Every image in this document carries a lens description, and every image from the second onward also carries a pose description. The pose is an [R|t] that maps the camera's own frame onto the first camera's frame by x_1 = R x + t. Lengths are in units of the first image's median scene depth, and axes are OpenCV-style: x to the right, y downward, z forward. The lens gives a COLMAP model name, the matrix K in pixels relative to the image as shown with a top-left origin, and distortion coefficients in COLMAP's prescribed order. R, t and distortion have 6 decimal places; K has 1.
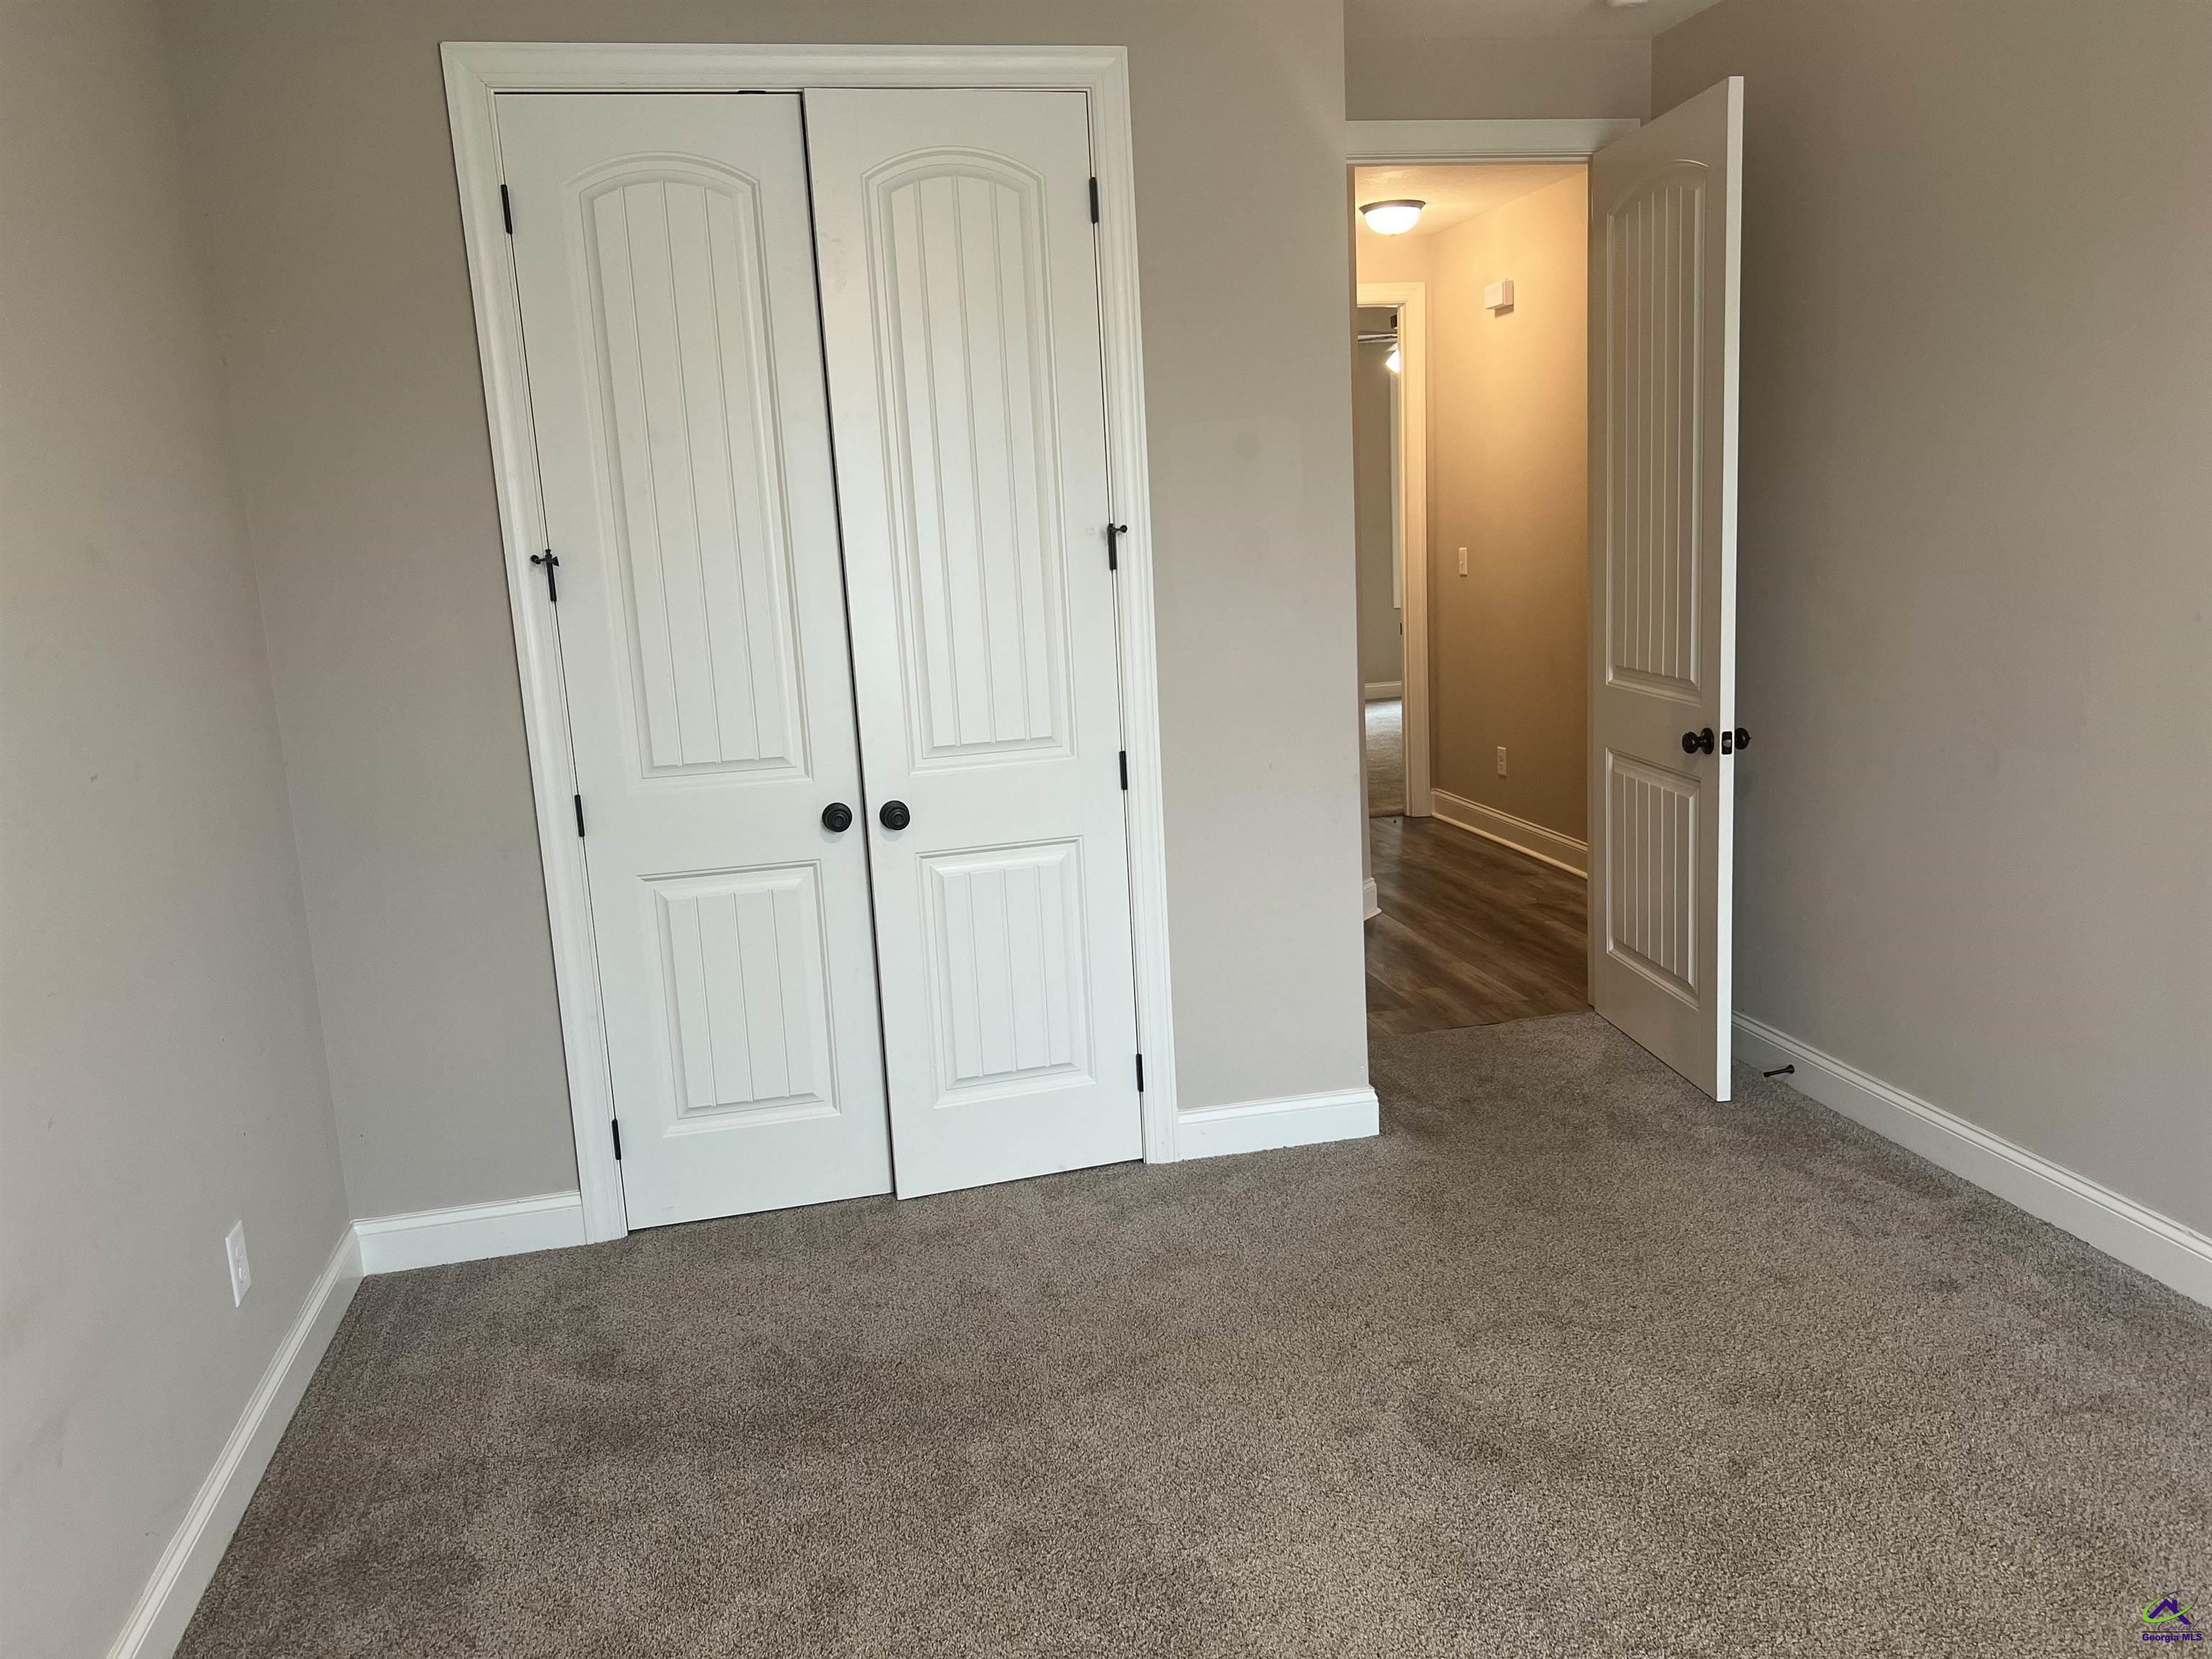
lens RADIAL K [[1629.1, 0, 1106.0], [0, 1629.1, 829.5], [0, 0, 1]] dist [0.077943, -0.125558]
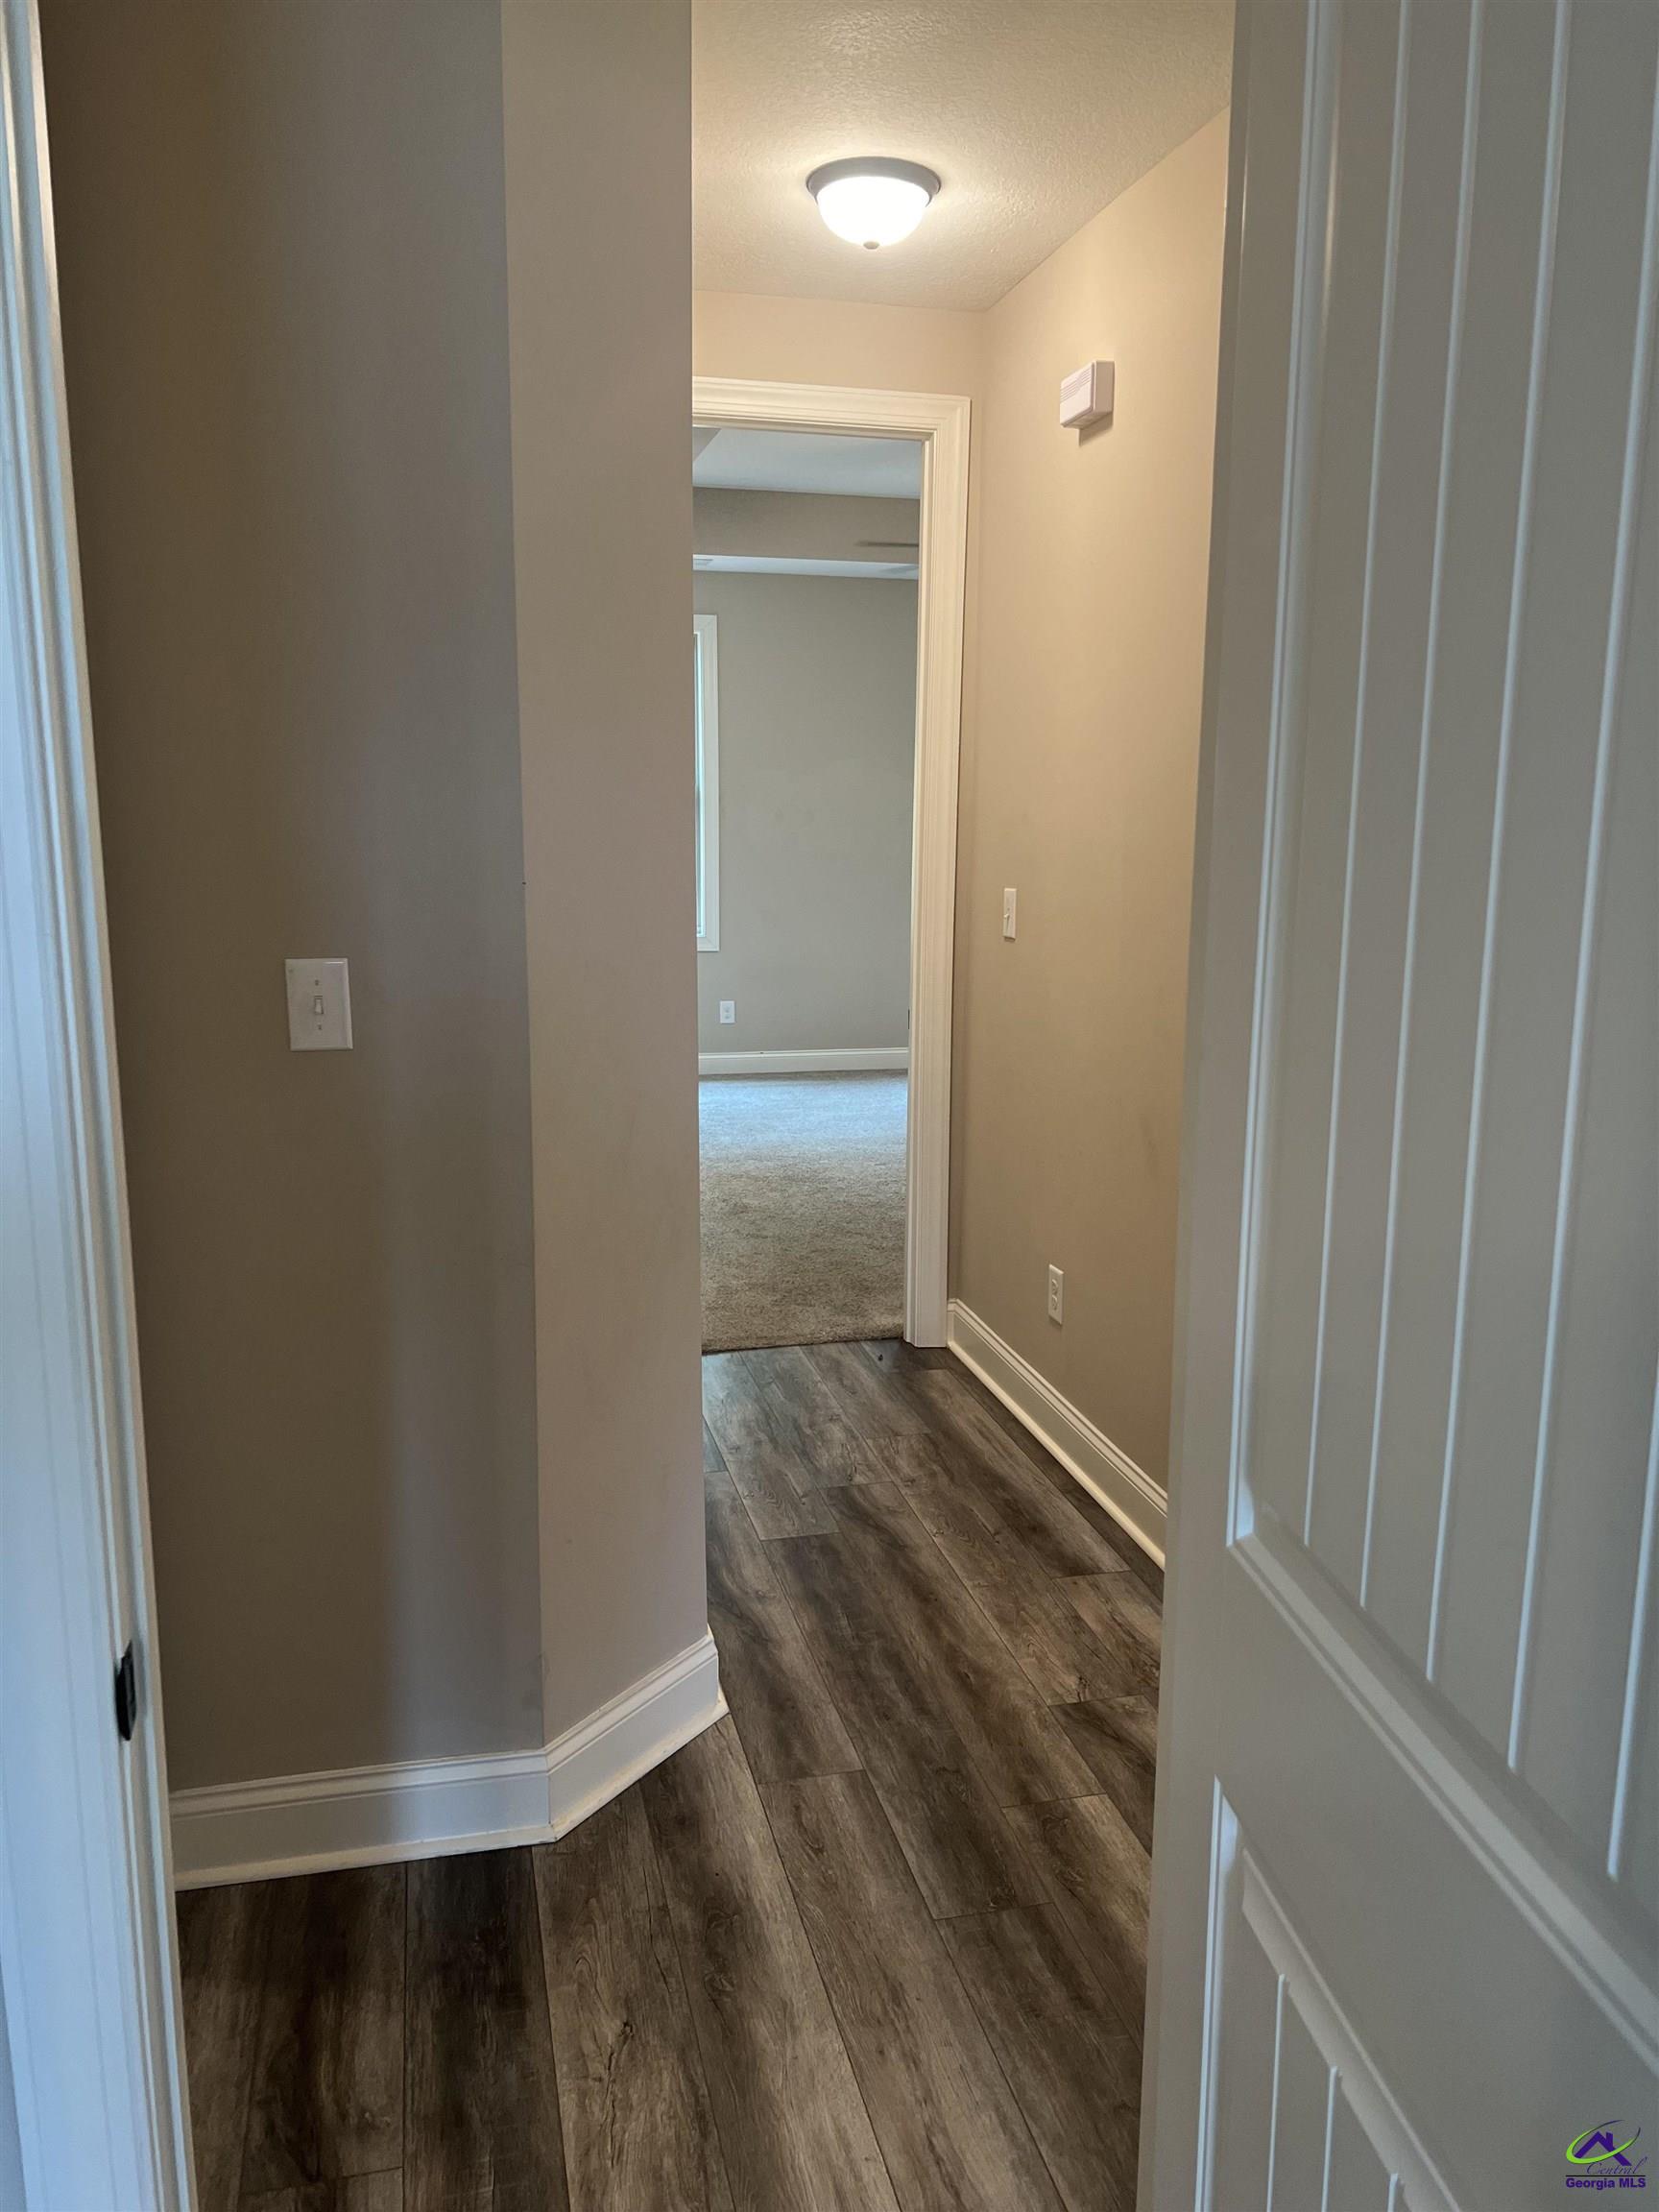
lens RADIAL K [[1629.1, 0, 829.5], [0, 1629.1, 1106.0], [0, 0, 1]] dist [0.077943, -0.125558]
pose [[0.997634, 0.057974, 0.036941, 0.286117], [-0.057913, 0.998318, -0.002720, -0.191069], [-0.037036, 0.000574, 0.999314, 0.928922]]
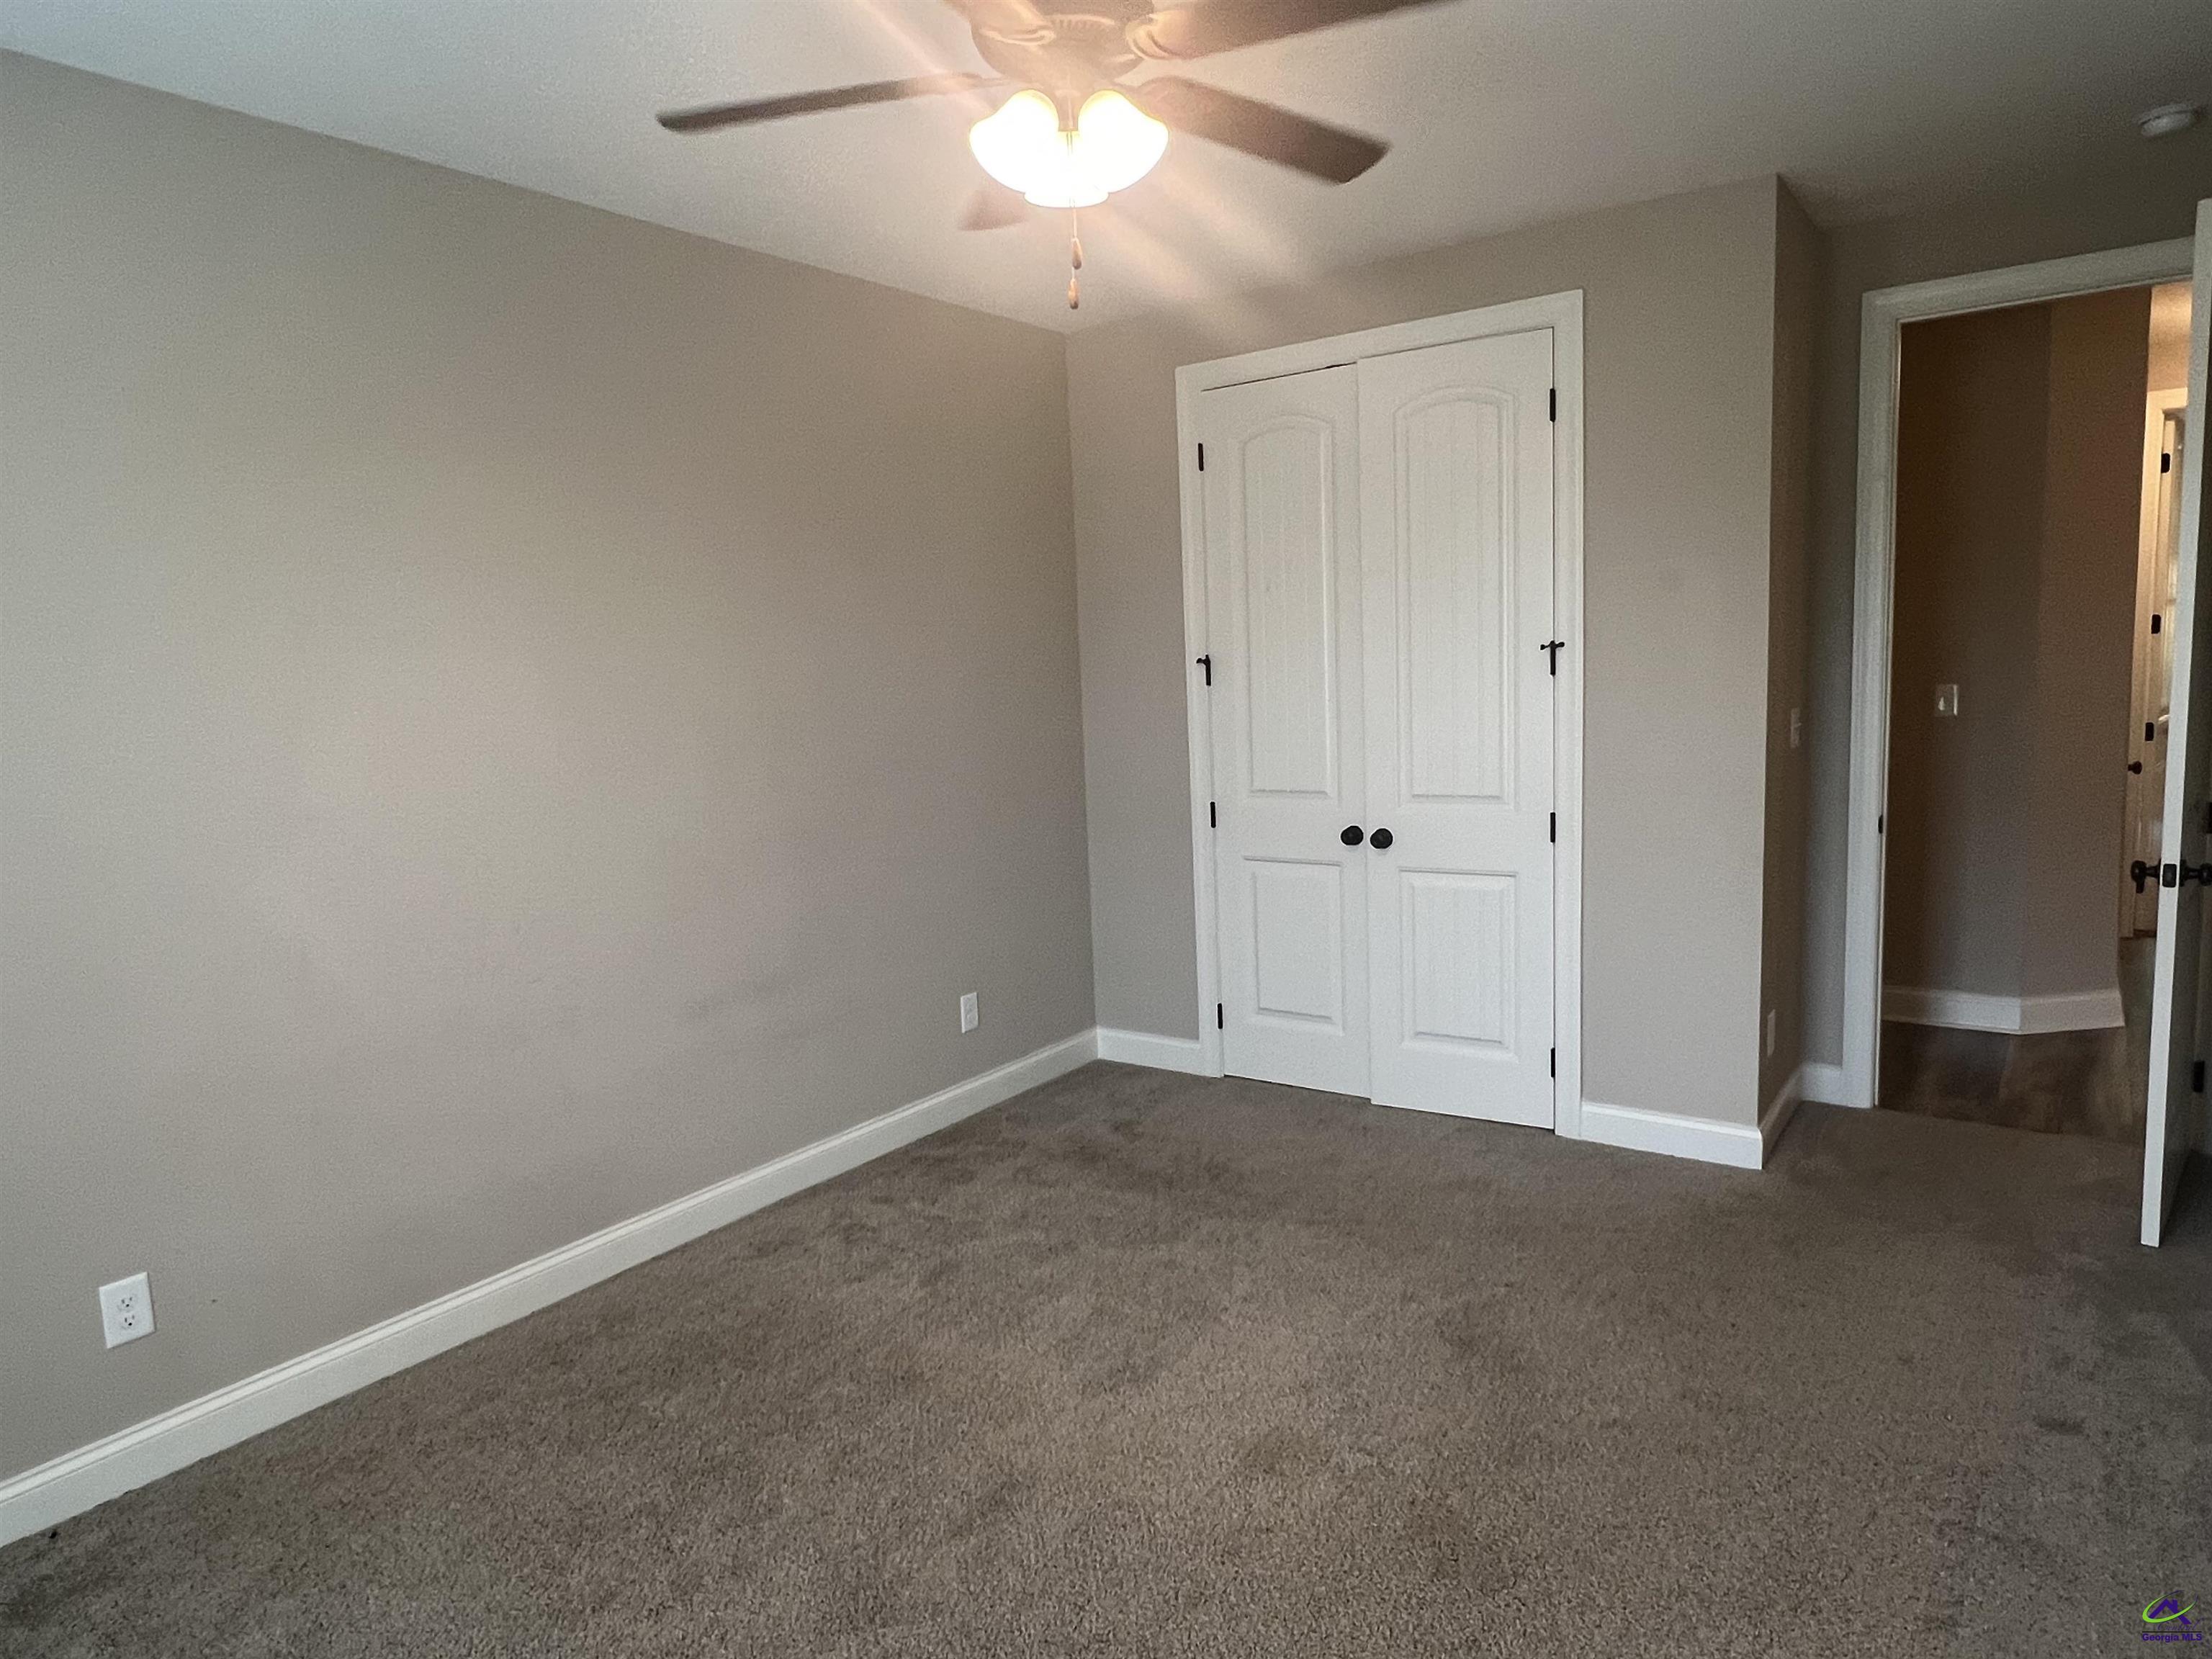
lens RADIAL K [[1341.7, 0, 1106.0], [0, 1341.7, 829.5], [0, 0, 1]] dist [-0.003792, -0.002561]
pose [[0.667944, 0.117091, -0.734942, 0.565206], [-0.128829, 0.990828, 0.040775, -0.032595], [0.732976, 0.067446, 0.676903, 0.008575]]
